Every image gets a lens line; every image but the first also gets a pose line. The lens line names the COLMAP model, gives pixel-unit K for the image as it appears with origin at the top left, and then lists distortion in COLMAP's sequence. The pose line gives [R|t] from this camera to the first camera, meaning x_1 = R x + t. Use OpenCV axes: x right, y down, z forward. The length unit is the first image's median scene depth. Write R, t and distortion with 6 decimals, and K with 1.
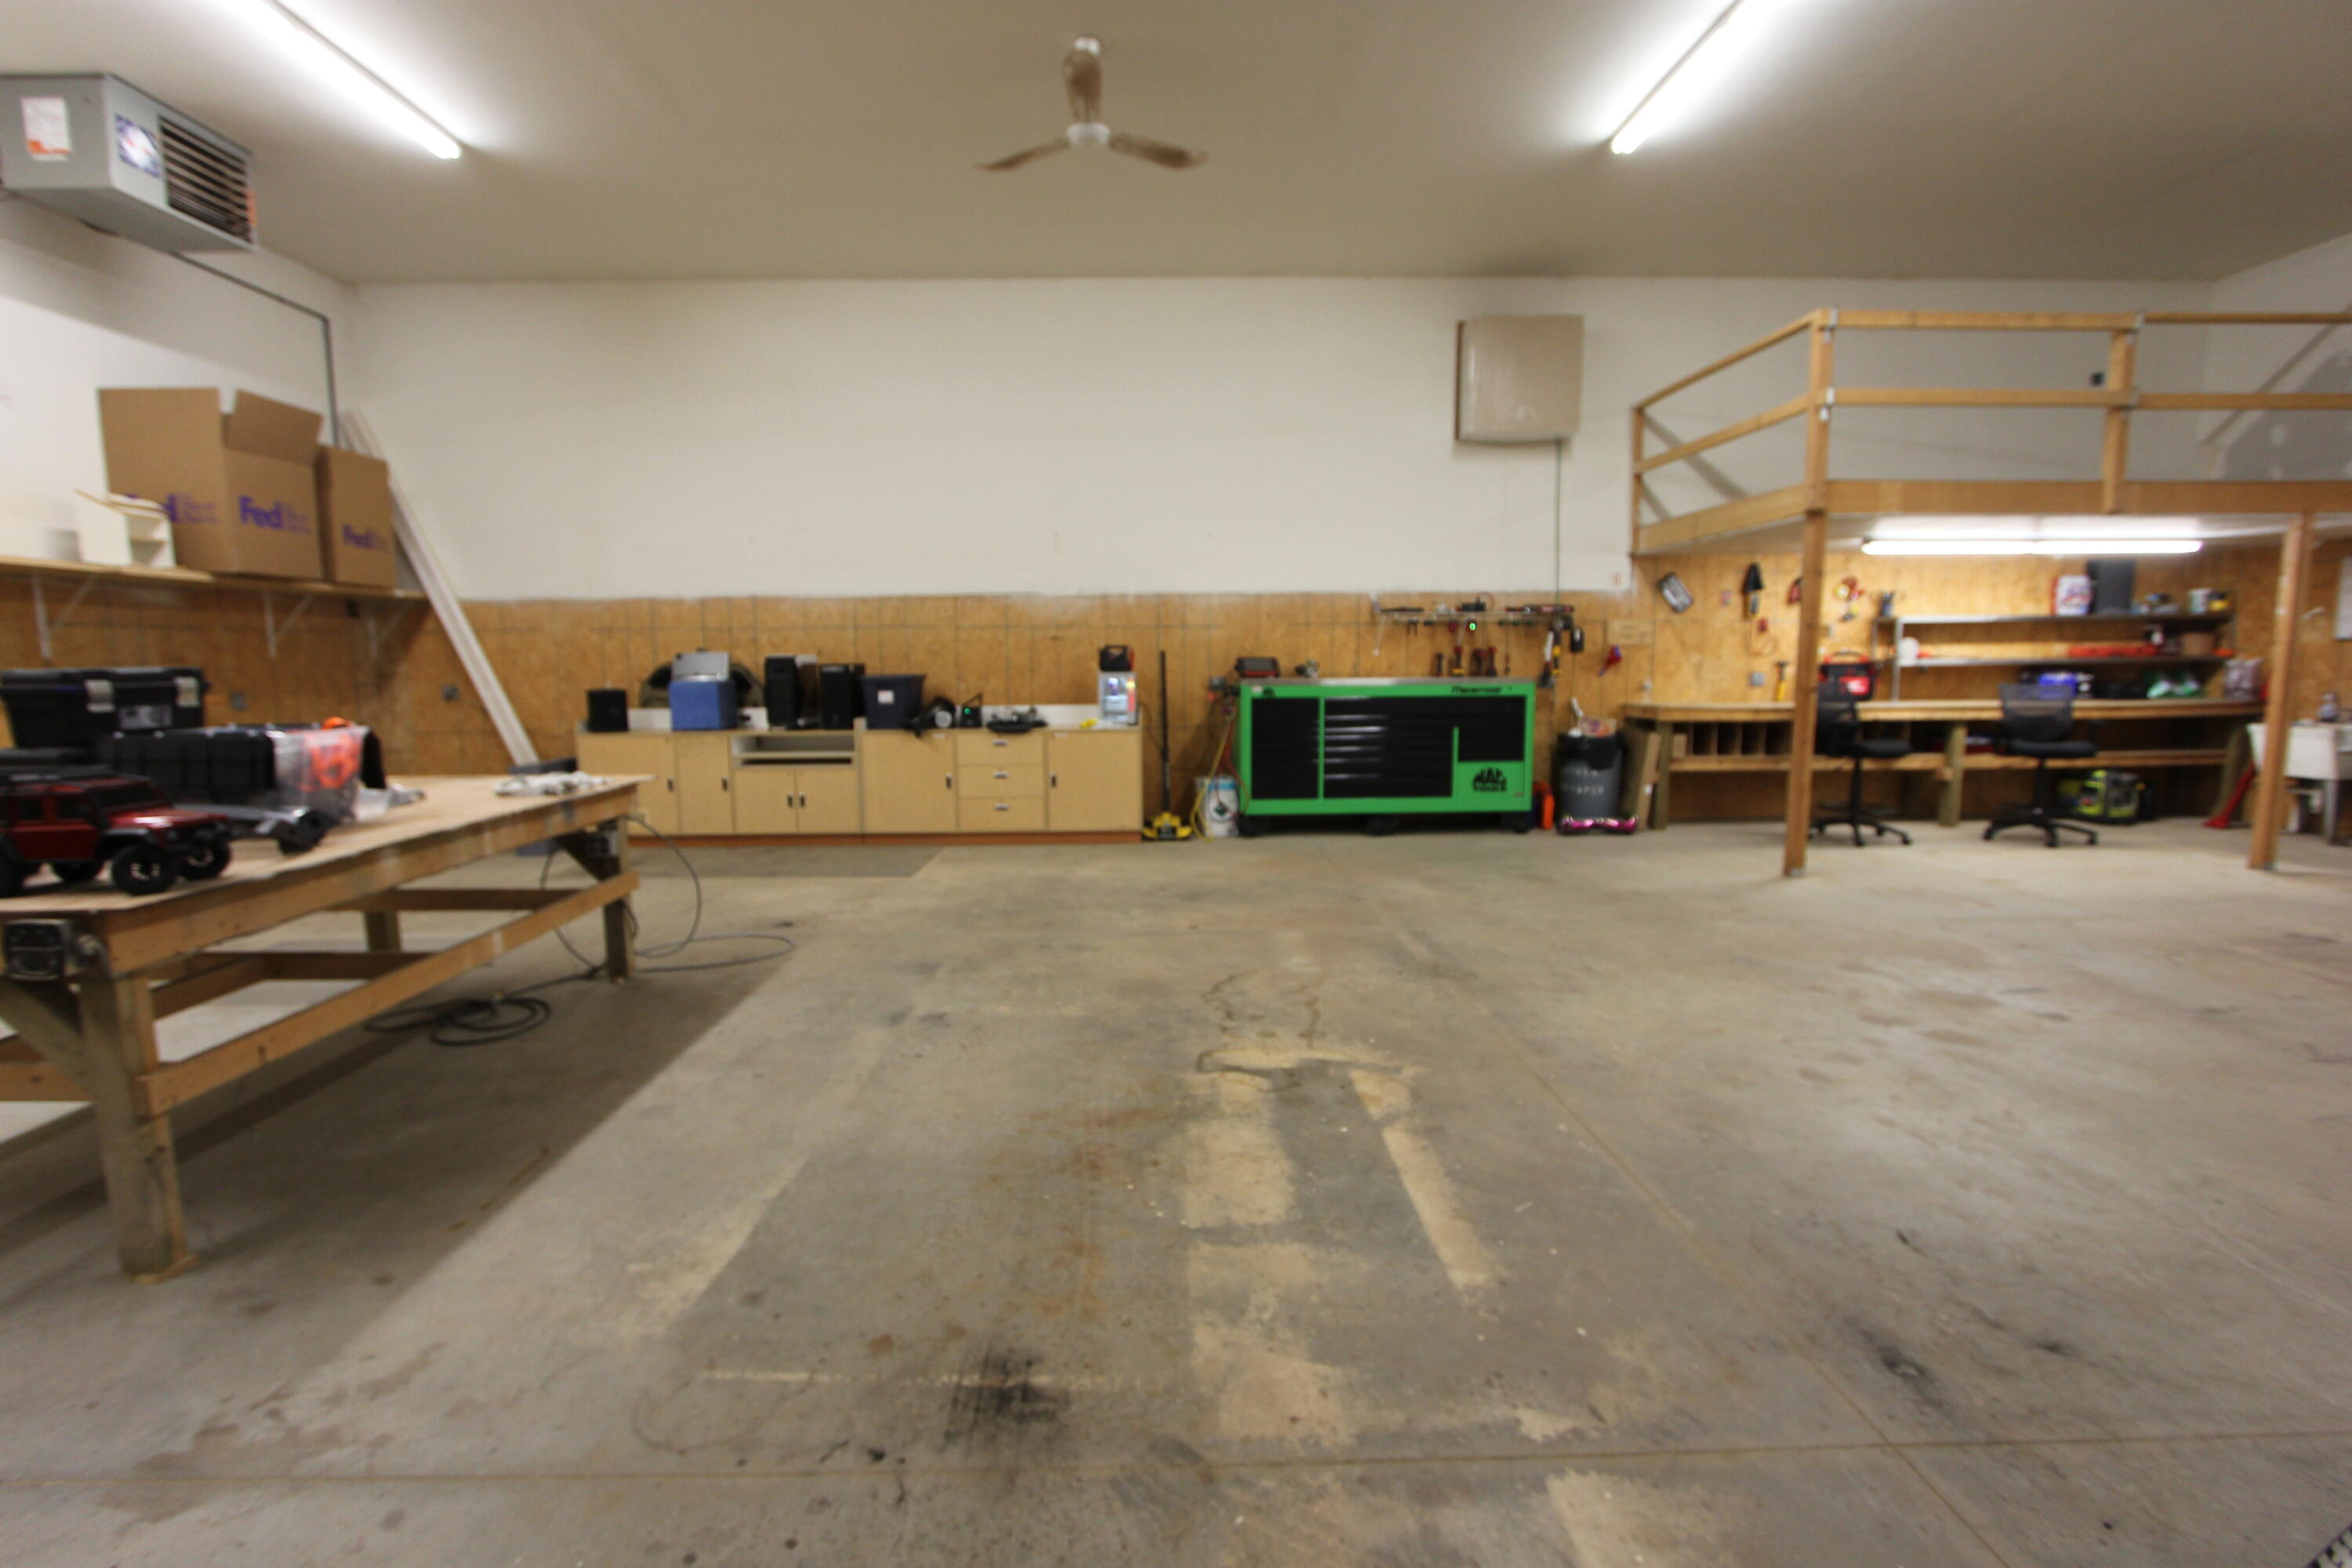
lens RADIAL K [[1084.4, 0, 1155.7], [0, 1084.4, 789.0], [0, 0, 1]] dist [-0.021386, 0.003548]
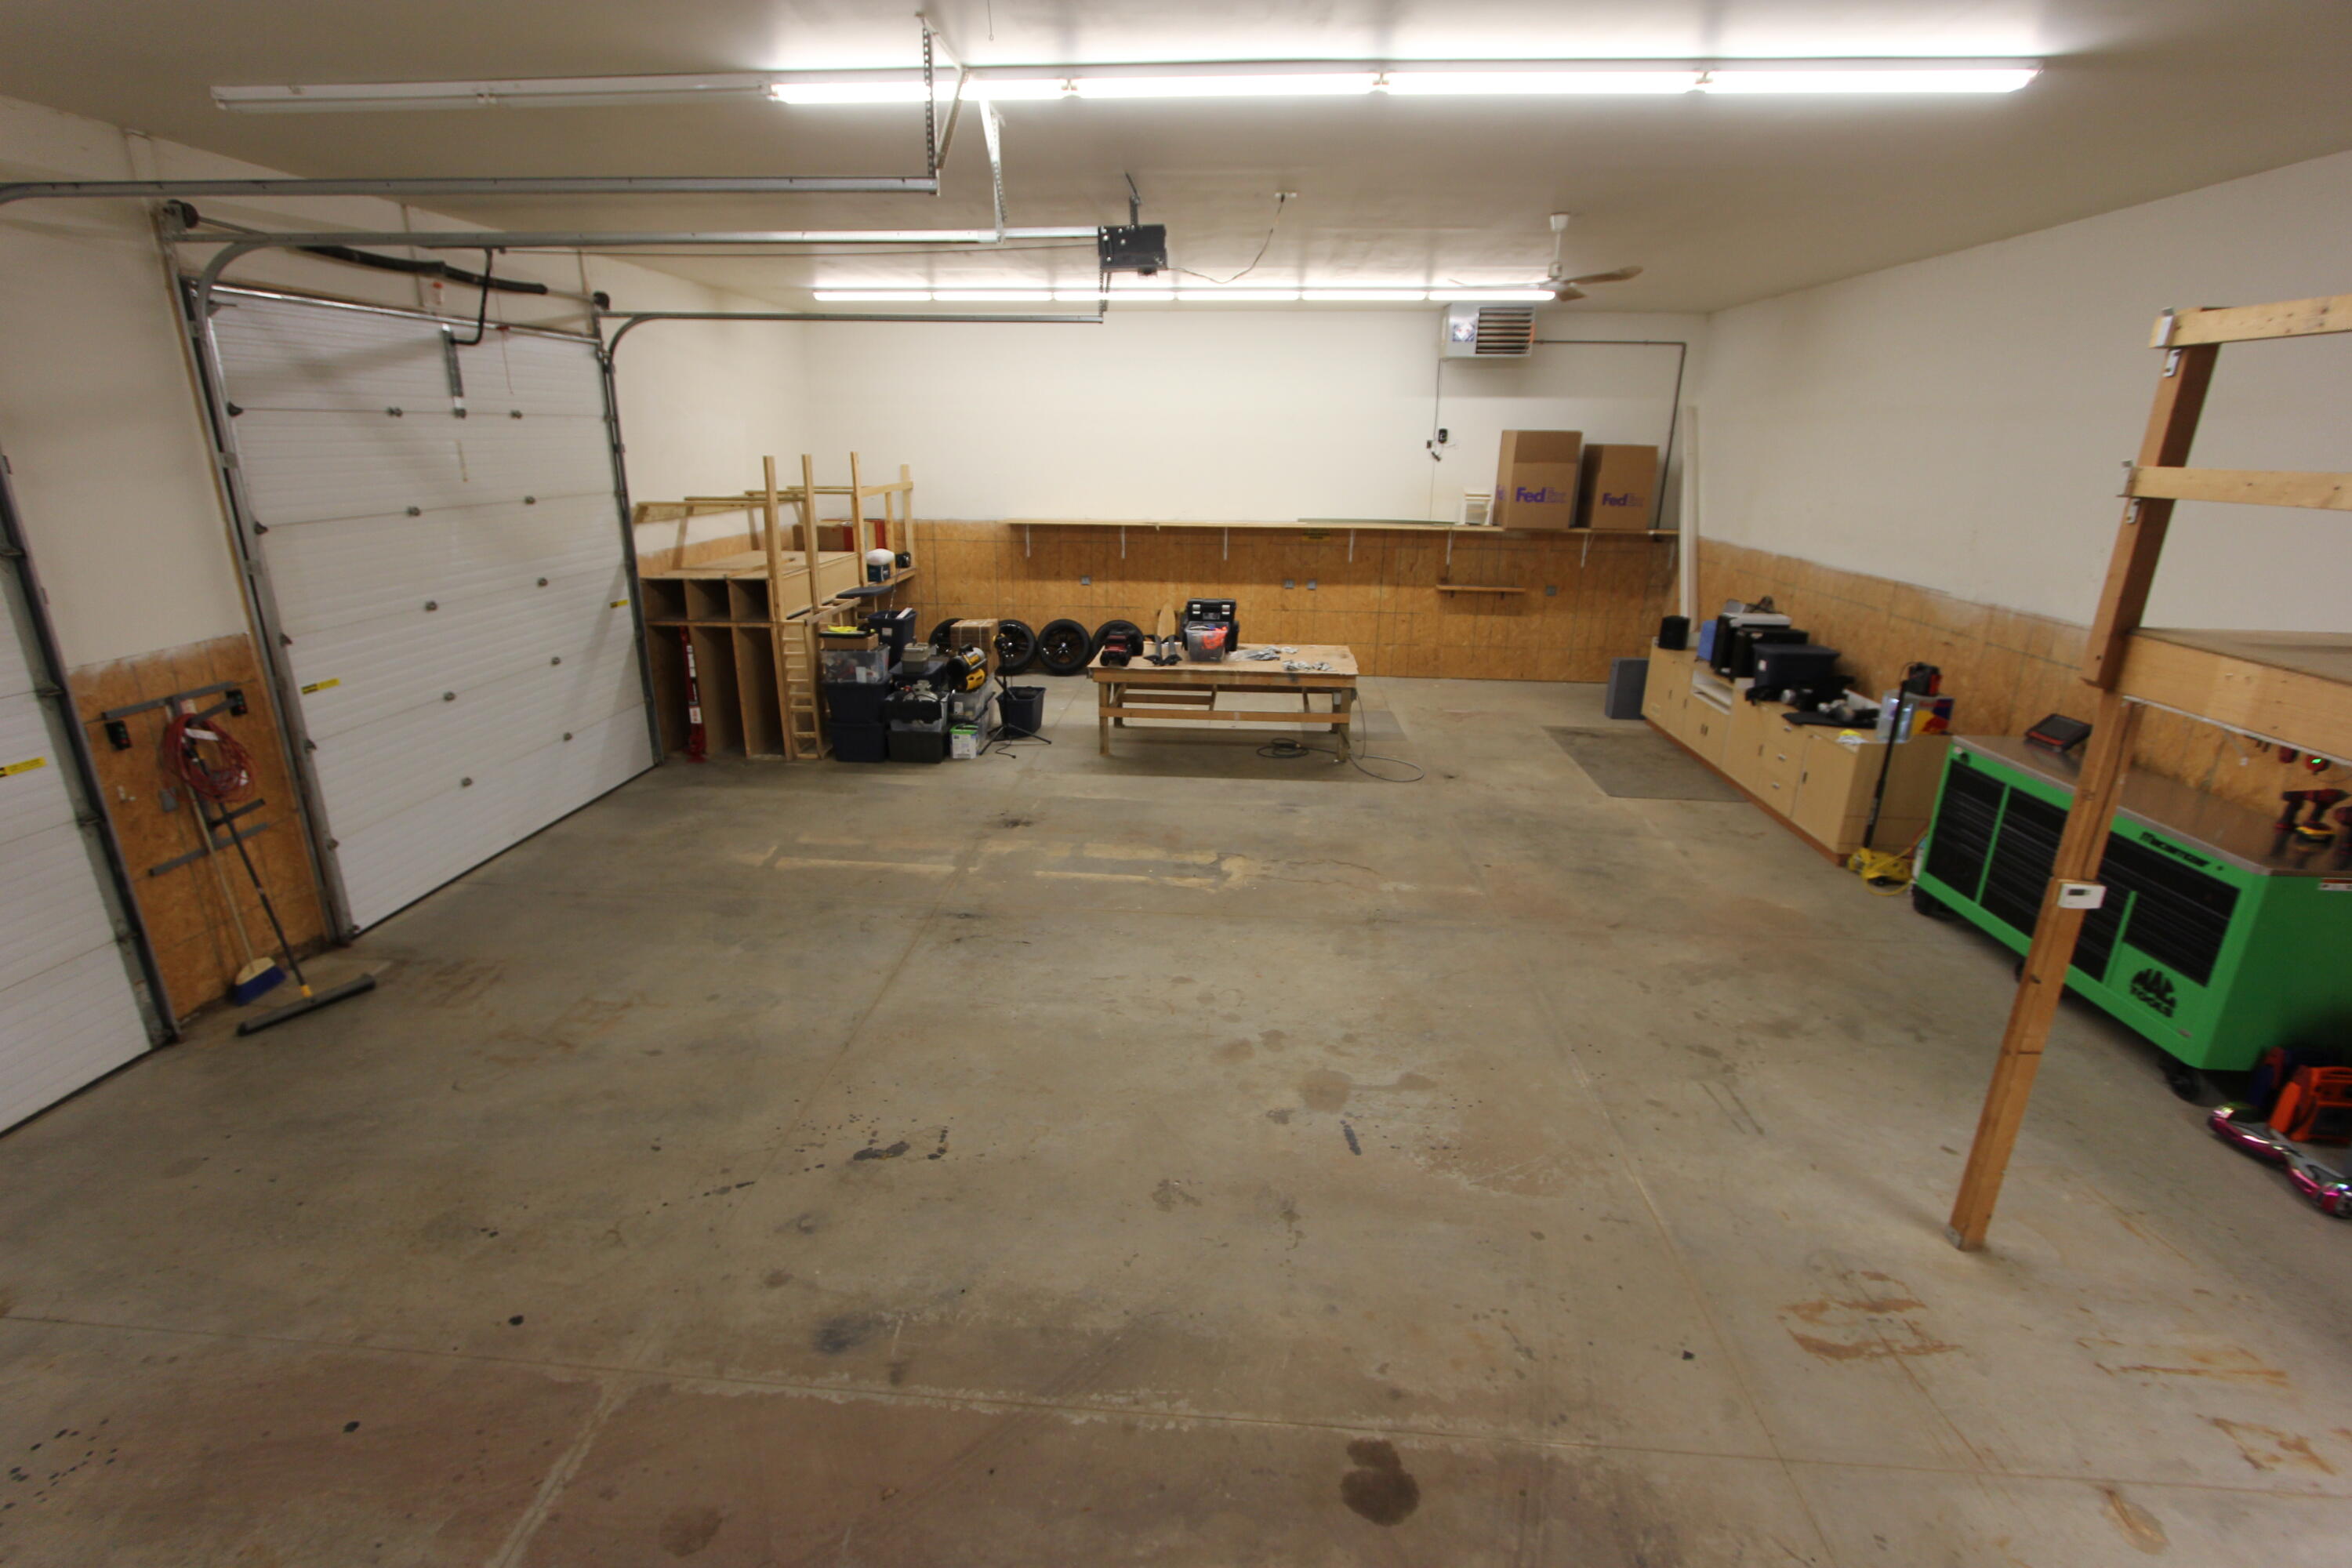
lens RADIAL K [[1084.4, 0, 1154.4], [0, 1084.4, 791.8], [0, 0, 1]] dist [-0.021386, 0.003548]
pose [[-0.097905, 0.319865, -0.942391, 1.374314], [-0.127620, 0.935087, 0.330644, -0.373225], [0.986979, 0.152640, -0.050728, 0.633193]]
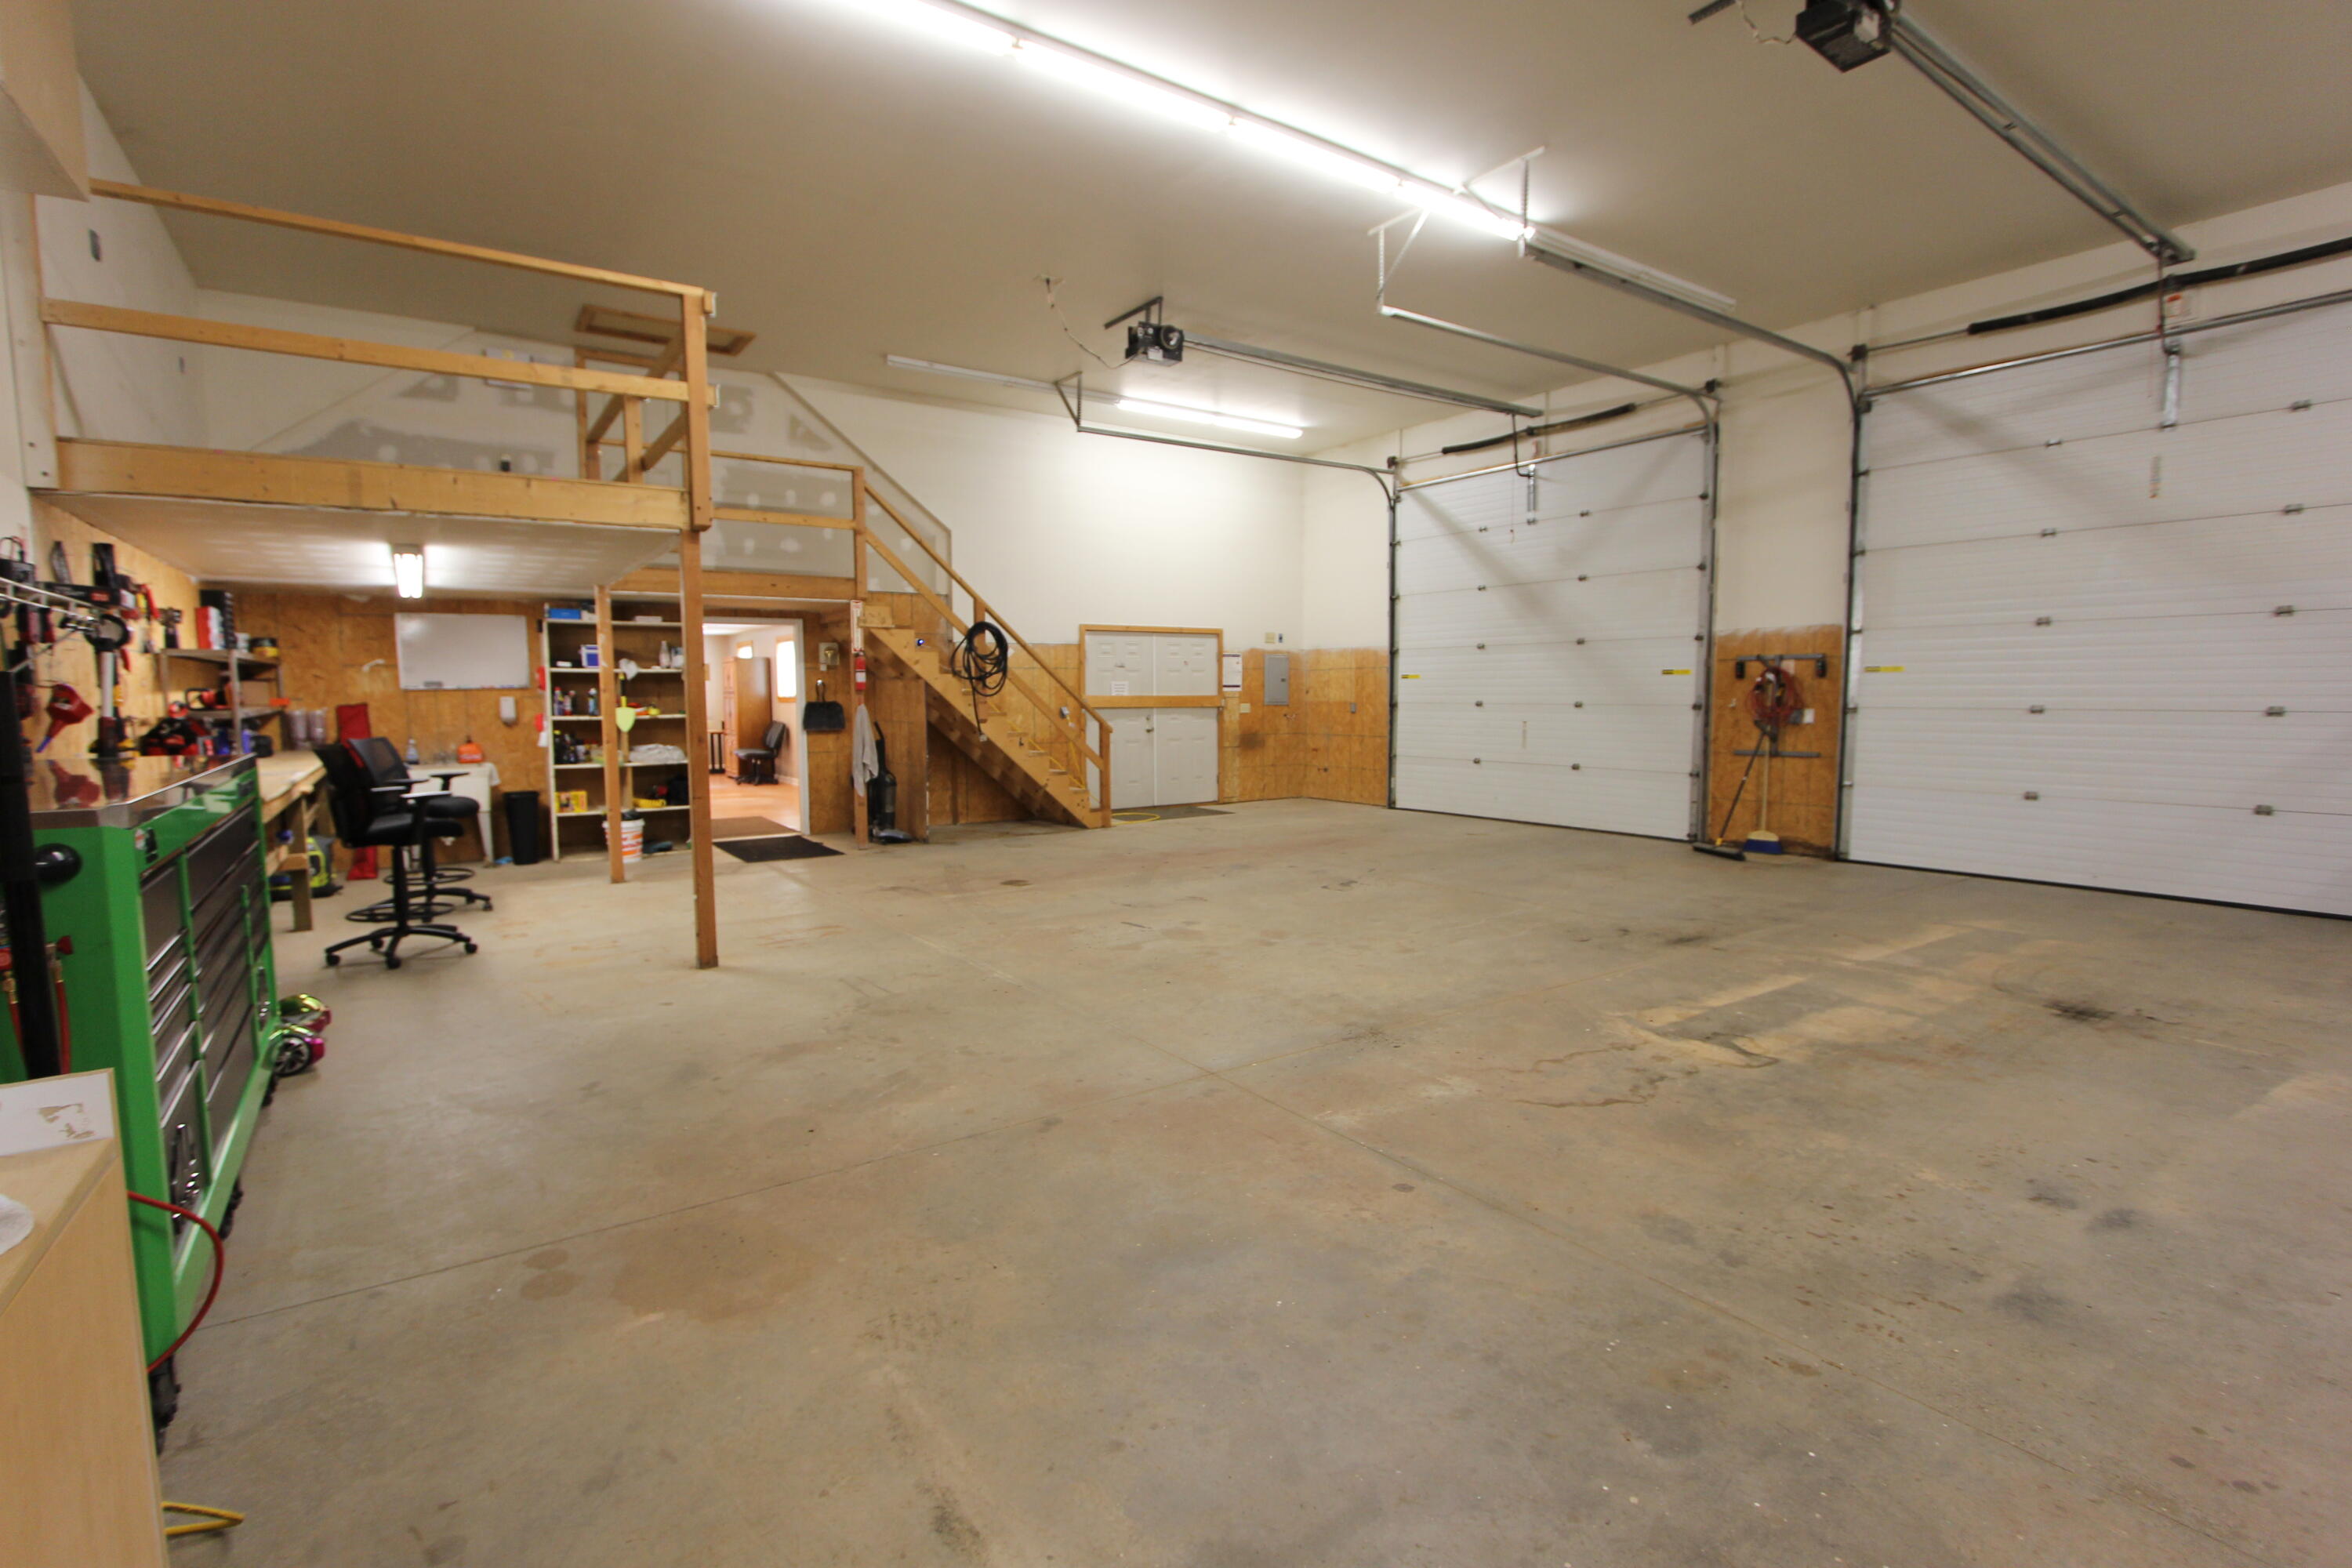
lens RADIAL K [[1084.4, 0, 1154.5], [0, 1084.4, 795.2], [0, 0, 1]] dist [-0.021386, 0.003548]
pose [[-0.548301, -0.066663, 0.833620, -0.336553], [0.112152, 0.981952, 0.152292, -0.163497], [-0.828727, 0.176994, -0.530929, 1.362629]]
